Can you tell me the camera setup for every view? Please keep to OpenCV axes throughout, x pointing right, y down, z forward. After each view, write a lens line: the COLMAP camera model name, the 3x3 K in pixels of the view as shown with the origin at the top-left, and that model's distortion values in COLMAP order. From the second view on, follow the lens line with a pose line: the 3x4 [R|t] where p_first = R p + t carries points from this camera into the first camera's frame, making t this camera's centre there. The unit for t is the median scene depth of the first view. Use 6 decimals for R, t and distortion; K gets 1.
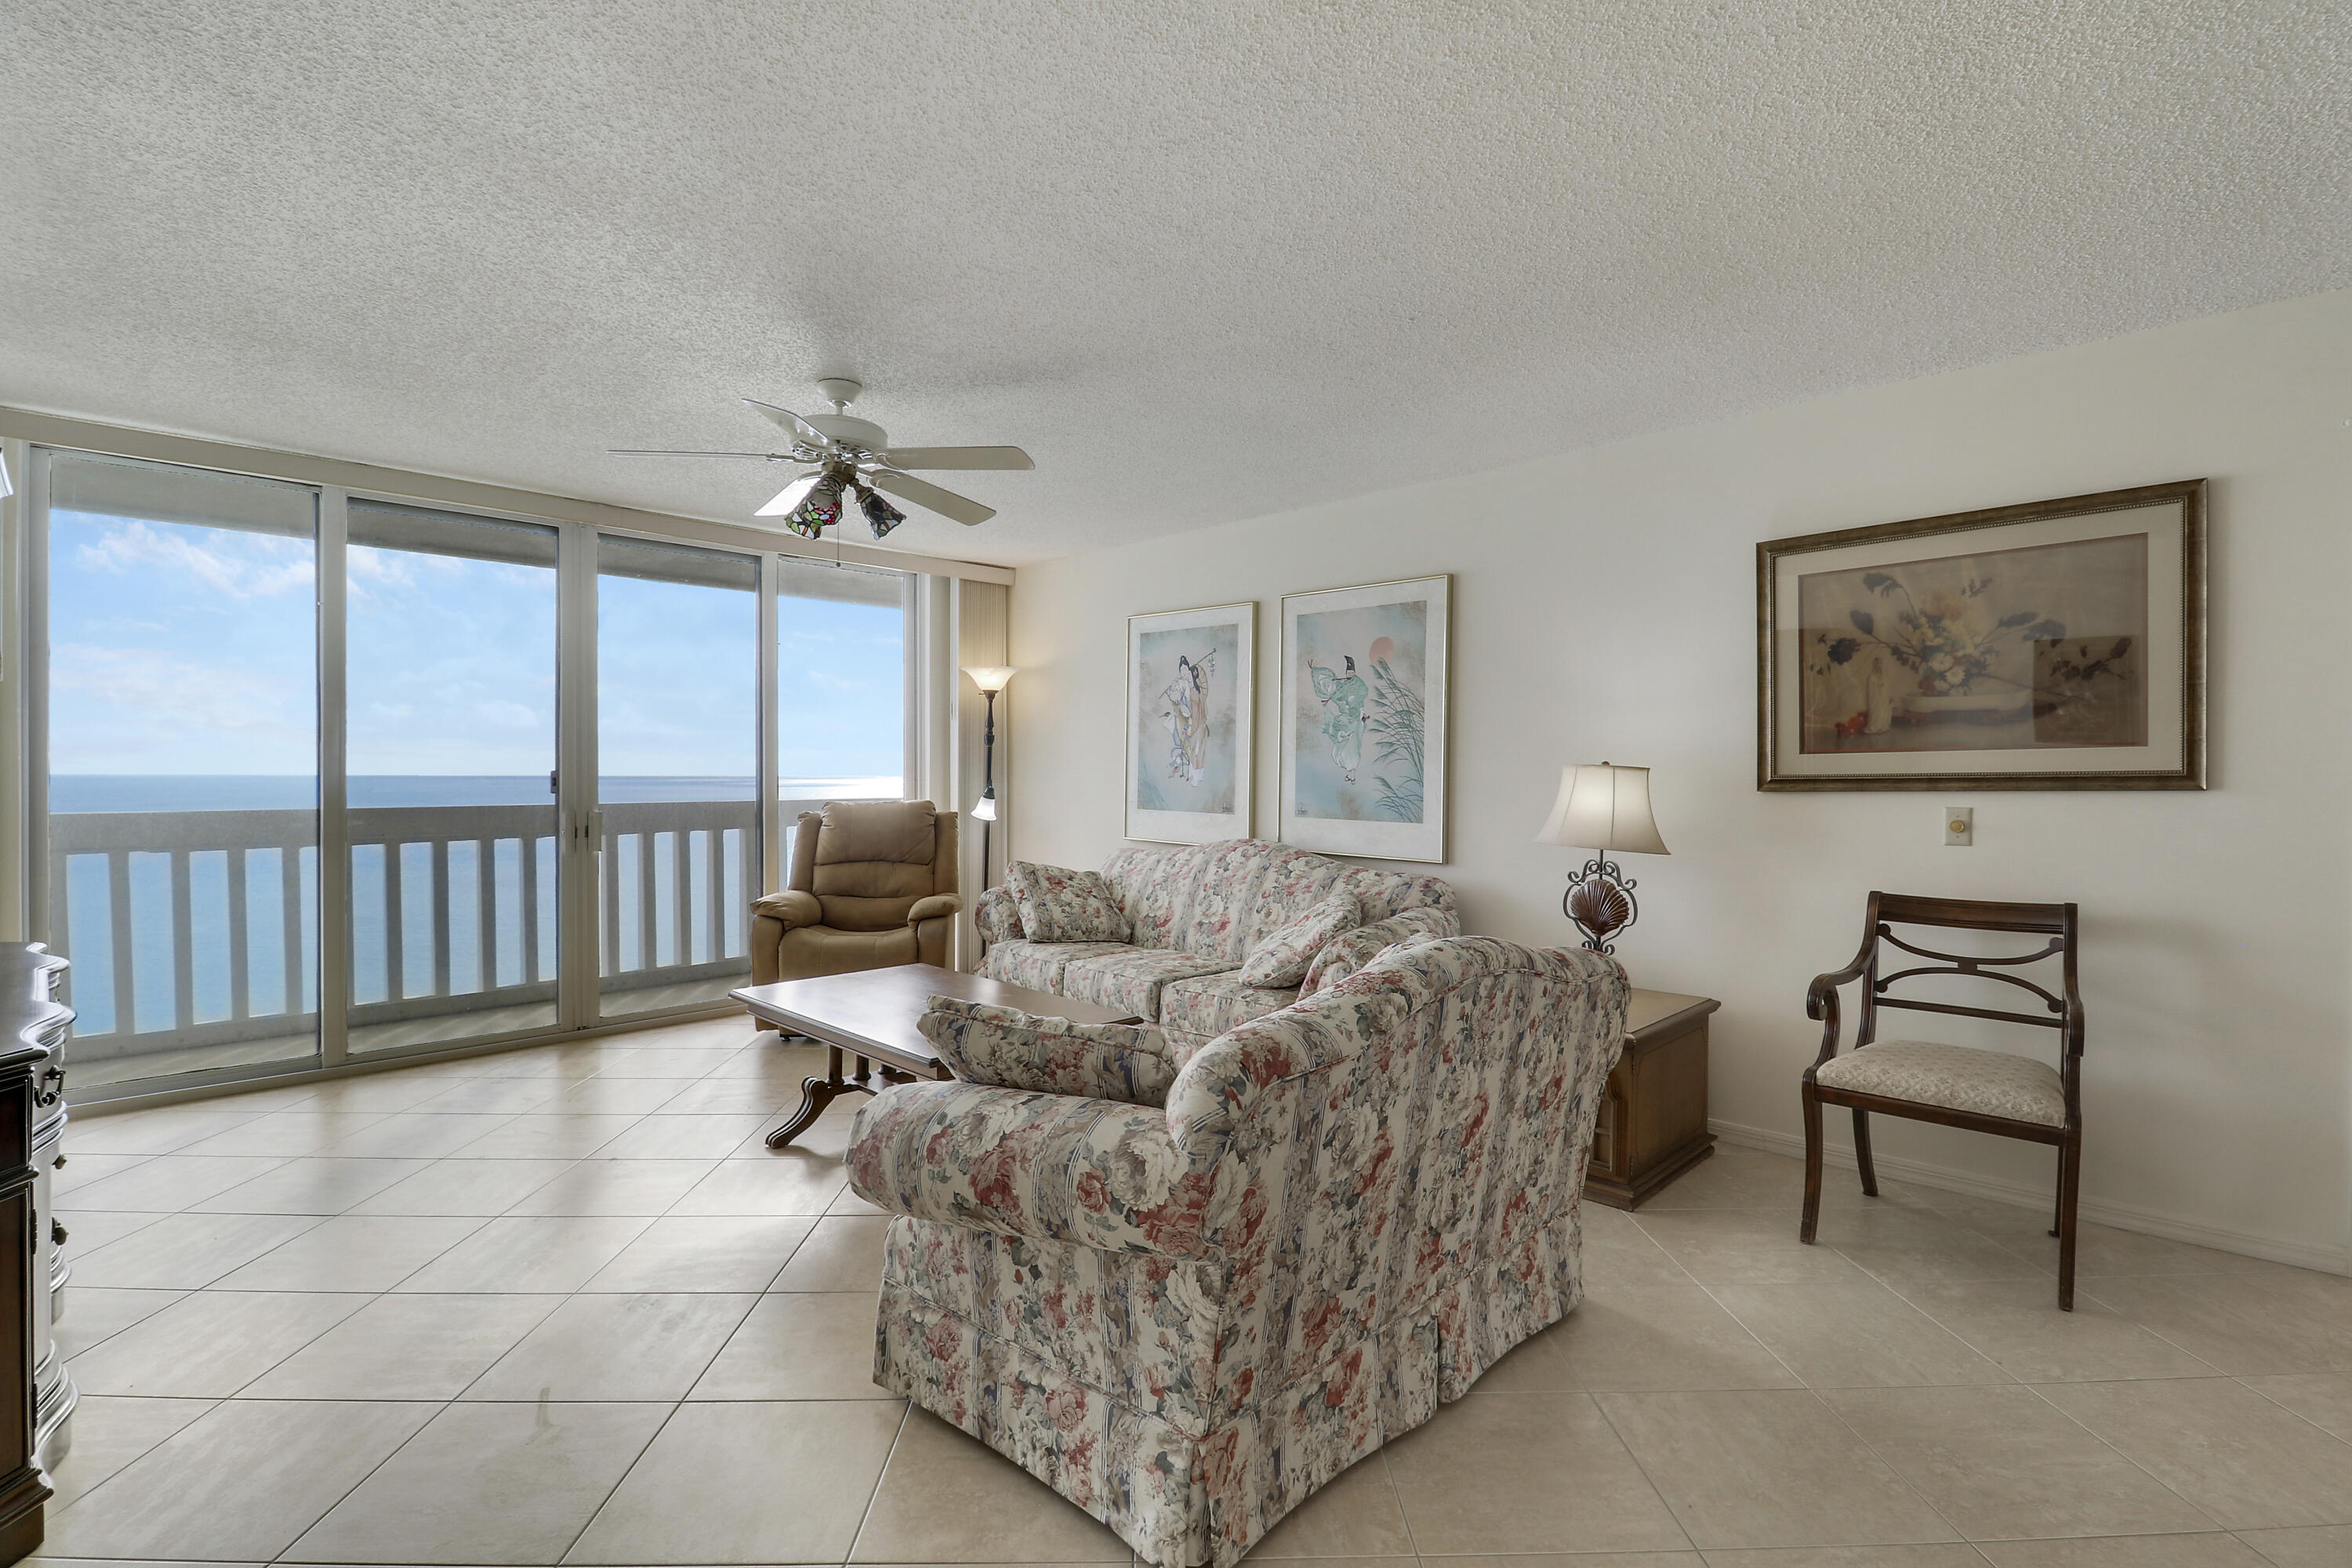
lens RADIAL K [[1088.5, 0, 1177.9], [0, 1088.5, 772.9], [0, 0, 1]] dist [-0.000158, -0.008665]
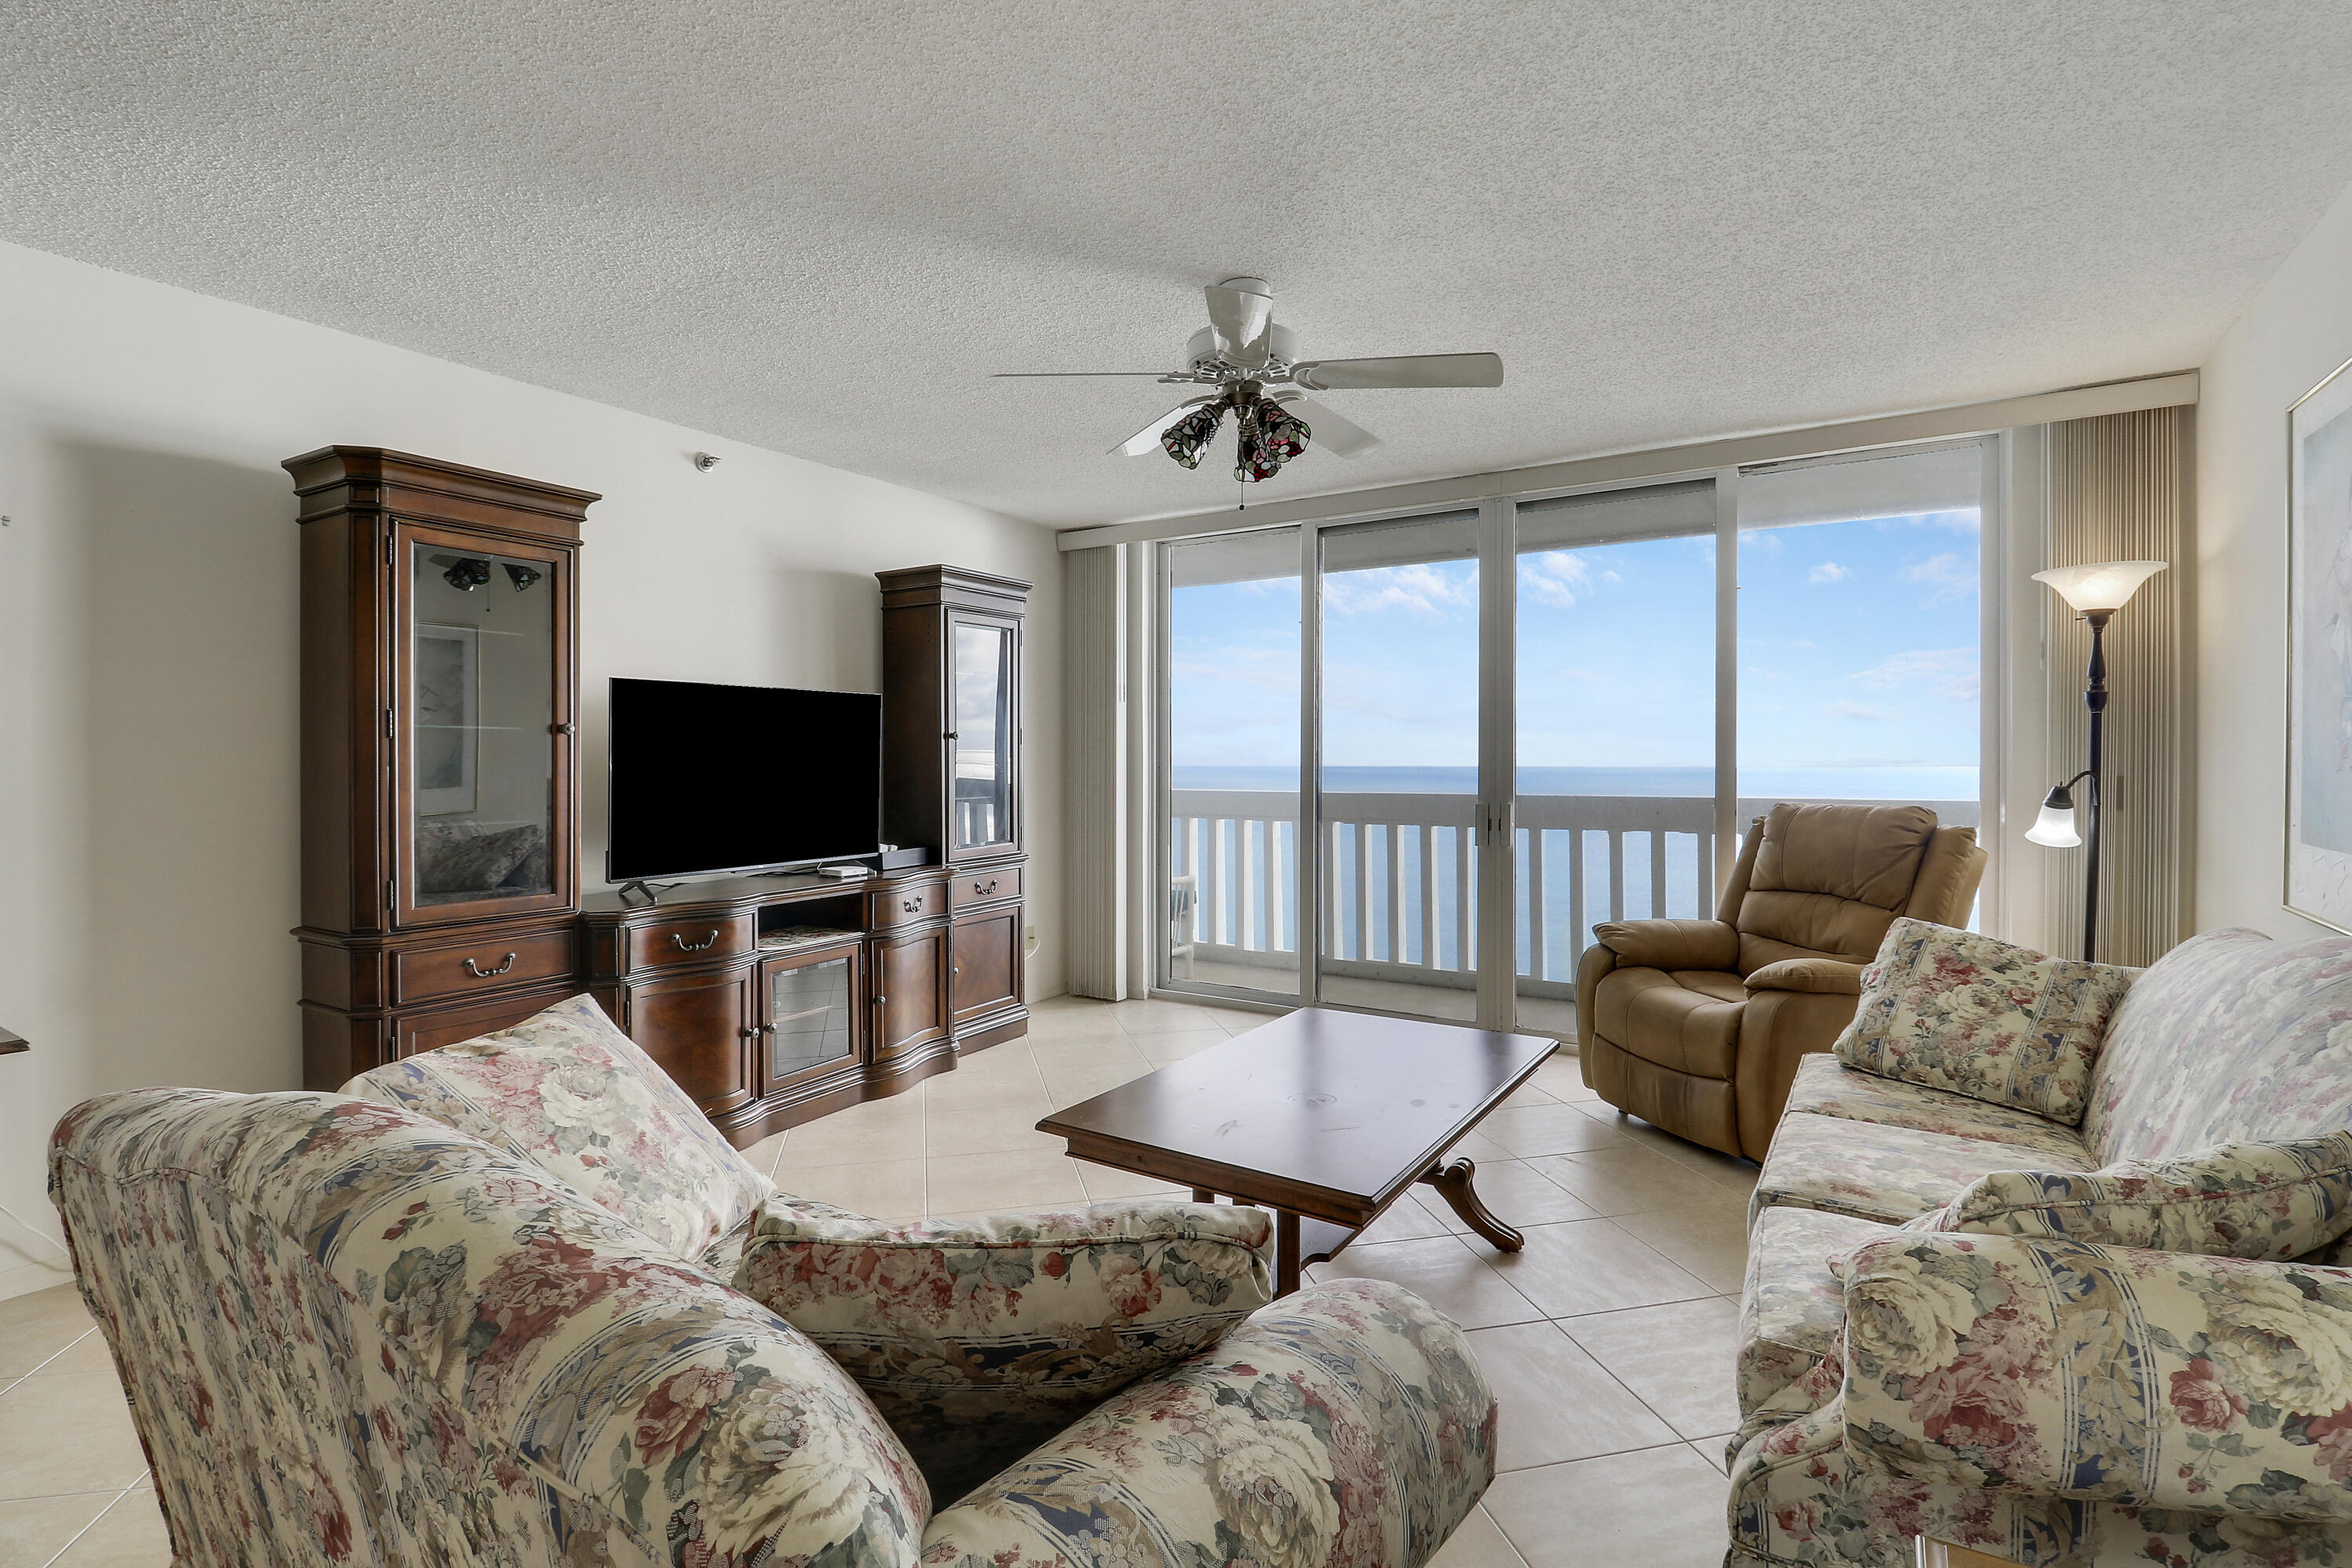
lens RADIAL K [[1088.5, 0, 1159.1], [0, 1088.5, 774.7], [0, 0, 1]] dist [-0.000158, -0.008665]
pose [[0.195854, 0.008509, -0.980596, 0.366727], [-0.001000, 0.999964, 0.008477, 0.003899], [0.980633, -0.000680, 0.195855, 0.593819]]
